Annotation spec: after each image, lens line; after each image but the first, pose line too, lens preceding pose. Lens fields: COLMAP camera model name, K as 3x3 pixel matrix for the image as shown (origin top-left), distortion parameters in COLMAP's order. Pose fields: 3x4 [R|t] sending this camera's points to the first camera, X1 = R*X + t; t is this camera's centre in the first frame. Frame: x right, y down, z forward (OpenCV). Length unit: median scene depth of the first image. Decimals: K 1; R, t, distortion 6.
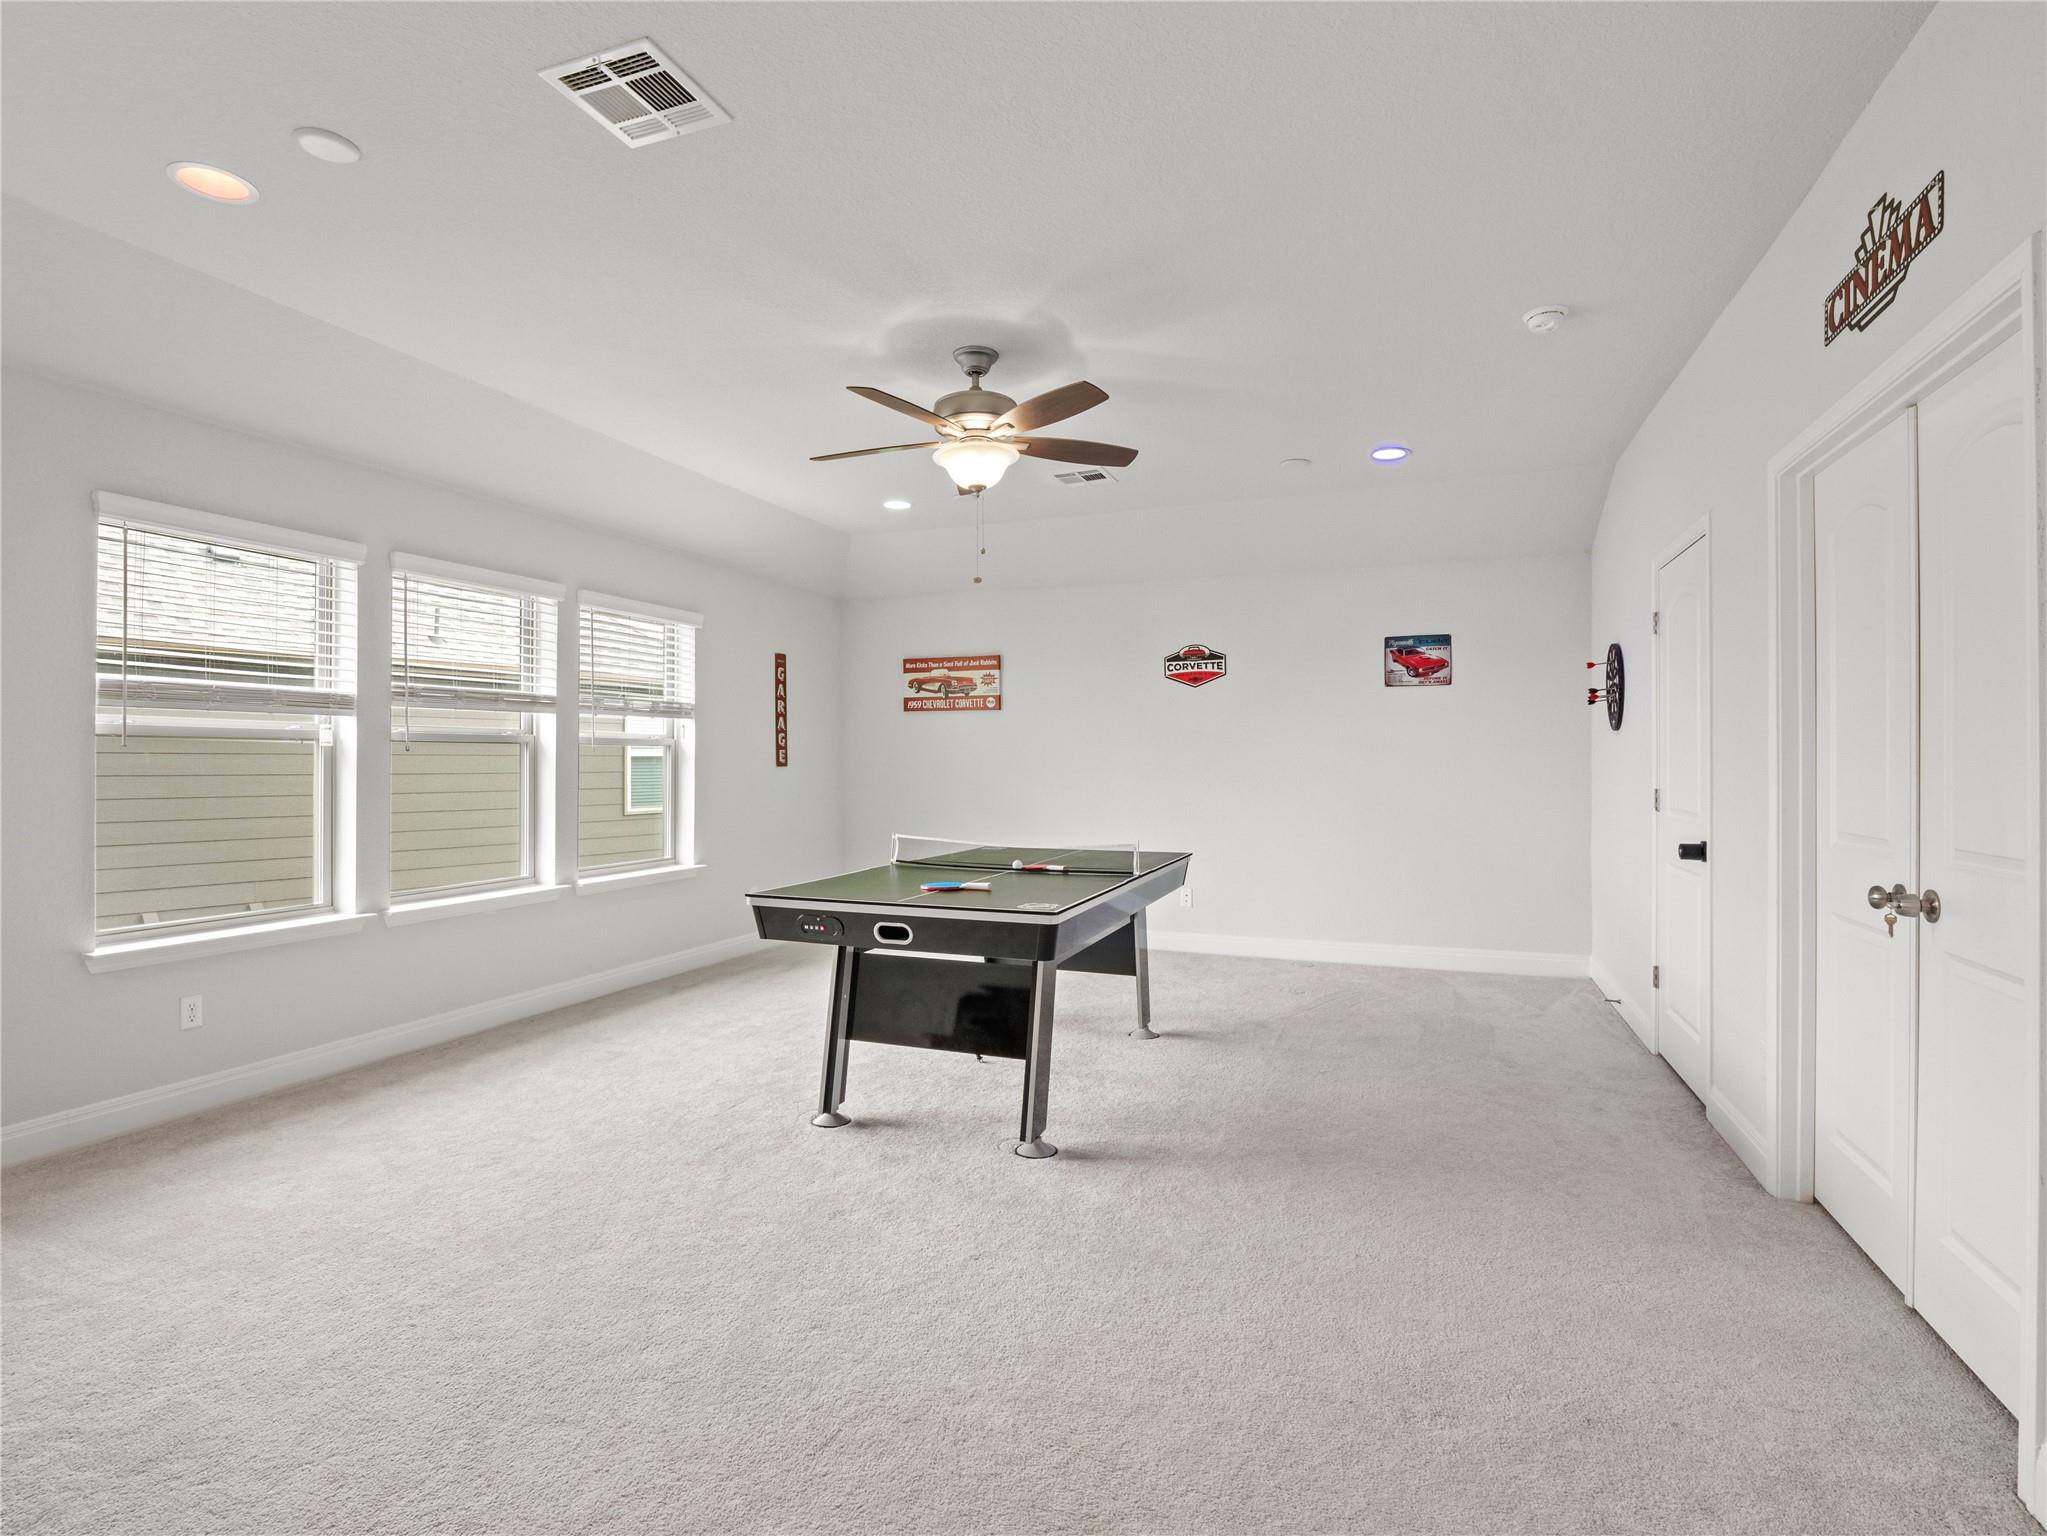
lens RADIAL K [[1017.3, 0, 1015.9], [0, 1017.3, 751.3], [0, 0, 1]] dist [-0.003752, 0.001714]
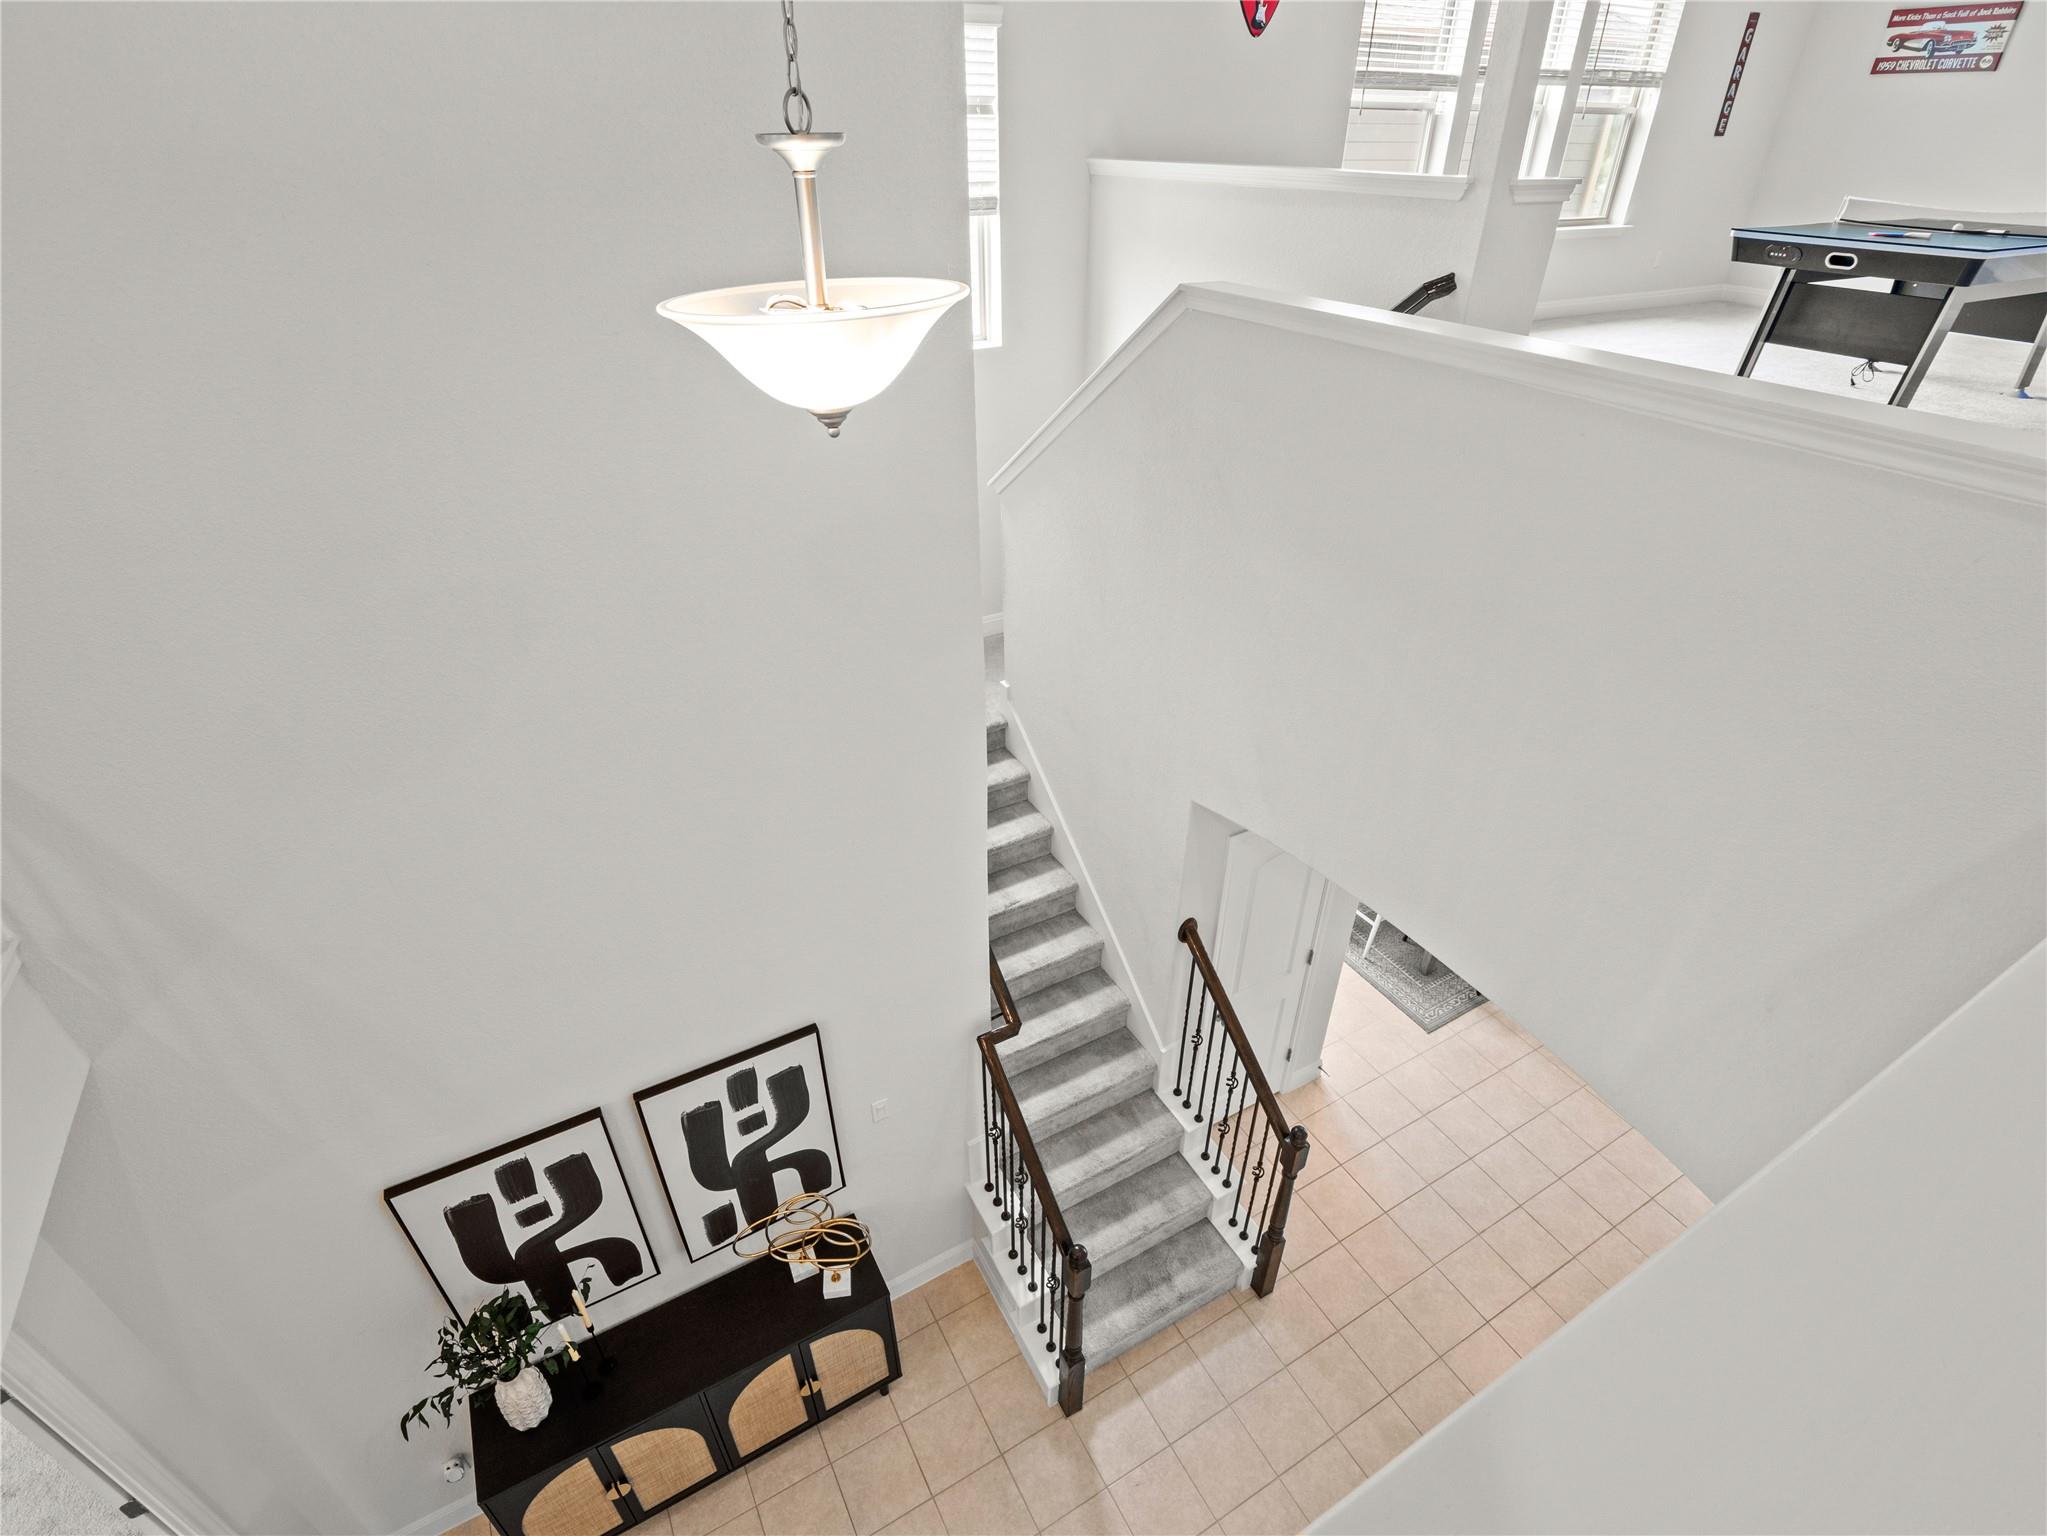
lens RADIAL K [[1017.3, 0, 1015.9], [0, 1017.3, 751.3], [0, 0, 1]] dist [-0.003752, 0.001714]
pose [[0.782025, 0.330517, -0.528390, -0.019548], [-0.002085, 0.849184, 0.528093, 0.001421], [0.623244, -0.411880, 0.664772, -0.510546]]
